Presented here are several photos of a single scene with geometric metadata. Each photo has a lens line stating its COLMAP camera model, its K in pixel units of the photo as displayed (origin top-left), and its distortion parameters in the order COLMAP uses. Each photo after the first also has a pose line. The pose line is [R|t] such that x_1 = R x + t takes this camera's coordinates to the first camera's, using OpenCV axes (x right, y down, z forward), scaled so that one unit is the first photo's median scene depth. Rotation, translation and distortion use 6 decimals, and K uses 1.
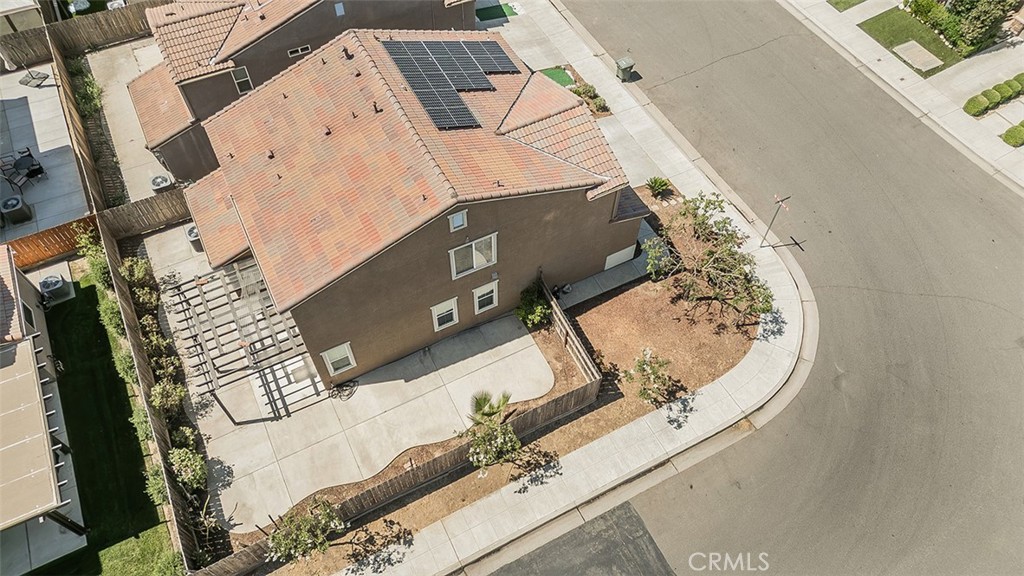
lens RADIAL K [[716.9, 0, 509.4], [0, 716.9, 285.8], [0, 0, 1]] dist [0.050663, -0.006684]
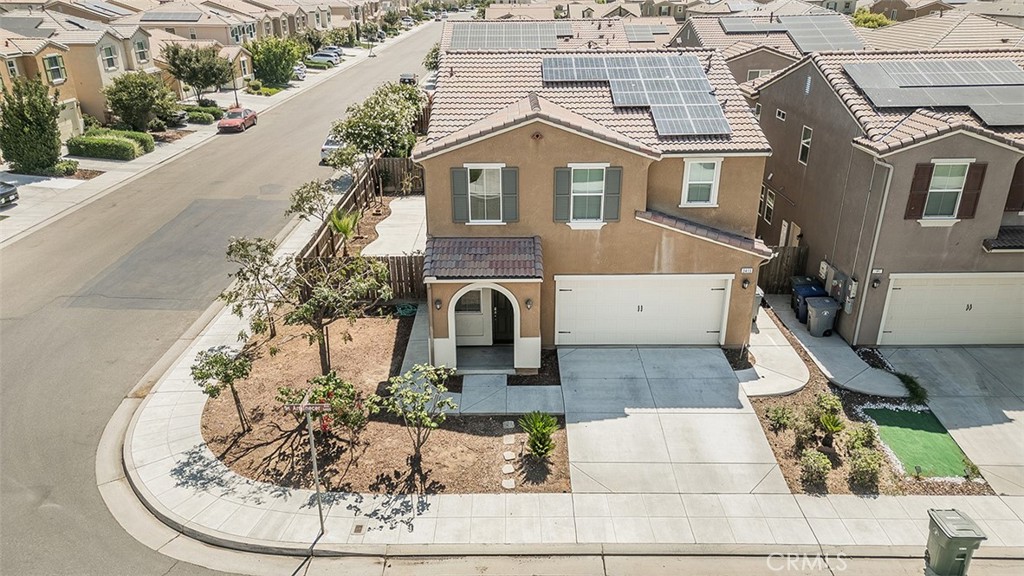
lens RADIAL K [[716.9, 0, 509.4], [0, 716.9, 285.8], [0, 0, 1]] dist [0.050663, -0.006684]
pose [[-0.459292, 0.338706, -0.821175, 0.731041], [-0.731500, 0.380242, 0.565972, -0.552229], [0.503943, 0.860636, 0.073121, 1.038529]]
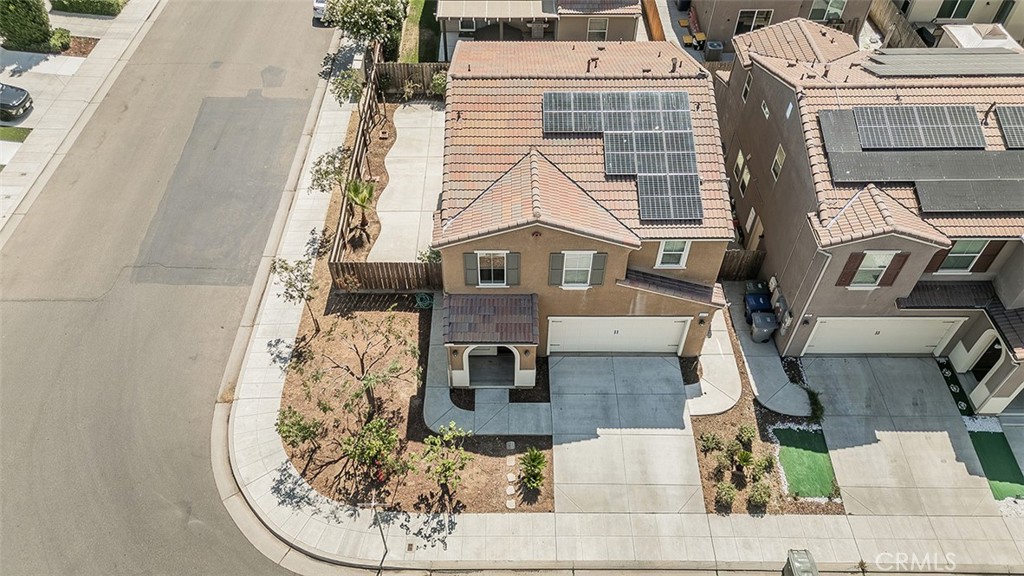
lens RADIAL K [[716.9, 0, 509.4], [0, 716.9, 285.8], [0, 0, 1]] dist [0.050663, -0.006684]
pose [[-0.454171, 0.646693, -0.612795, 0.652194], [-0.739872, 0.109390, 0.663794, -0.746810], [0.496304, 0.754866, 0.428788, 0.657162]]
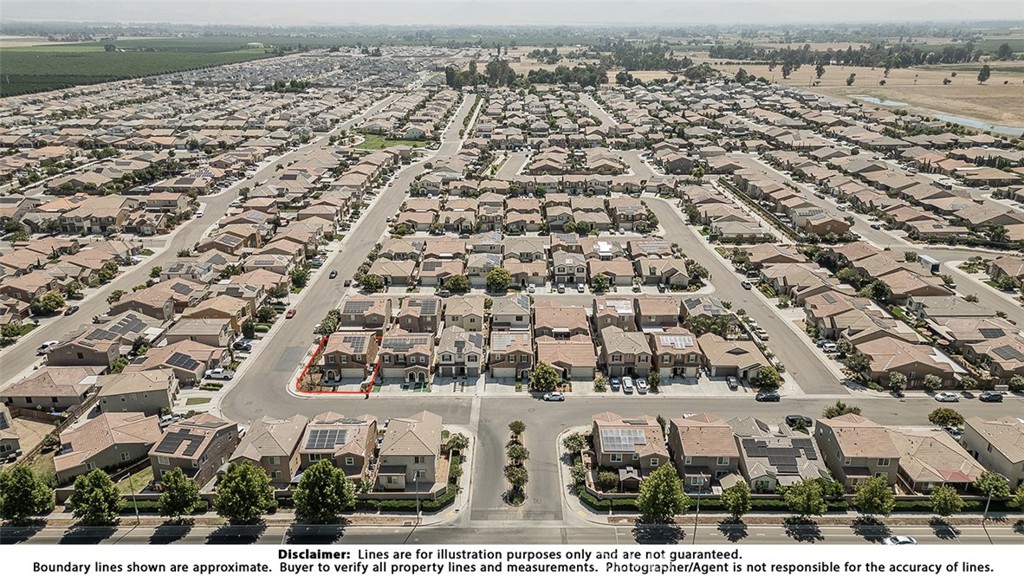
lens RADIAL K [[716.9, 0, 509.4], [0, 716.9, 285.8], [0, 0, 1]] dist [0.050663, -0.006684]
pose [[-0.462345, 0.295136, -0.836141, 4.225079], [-0.732122, 0.404922, 0.547755, -4.726913], [0.500234, 0.865409, 0.028862, 1.040651]]
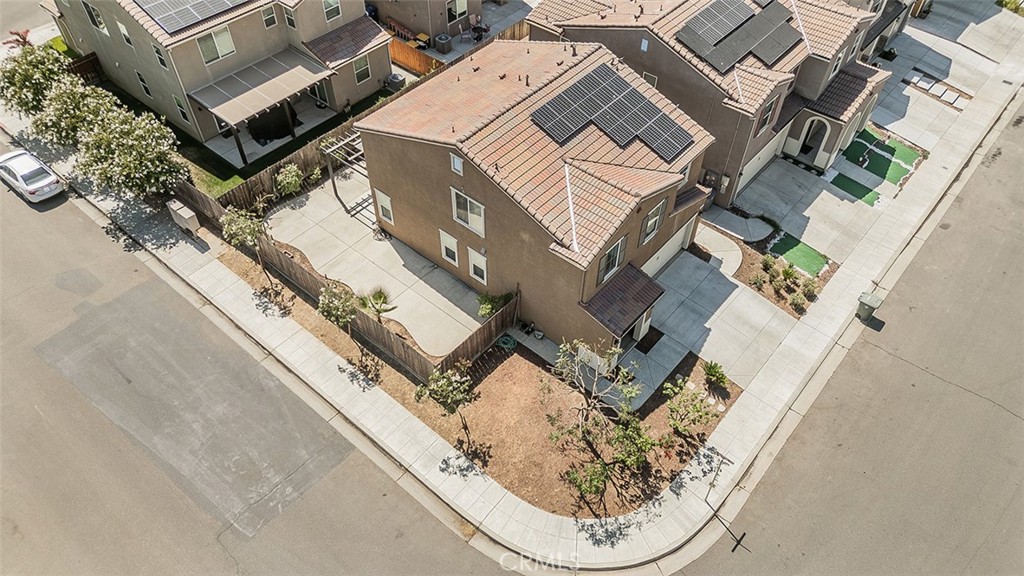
lens RADIAL K [[716.9, 0, 509.4], [0, 716.9, 285.8], [0, 0, 1]] dist [0.050663, -0.006684]
pose [[0.376674, 0.682804, -0.626015, 0.716889], [-0.764900, 0.610458, 0.205595, -0.236350], [0.522537, 0.401397, 0.752221, 0.189468]]
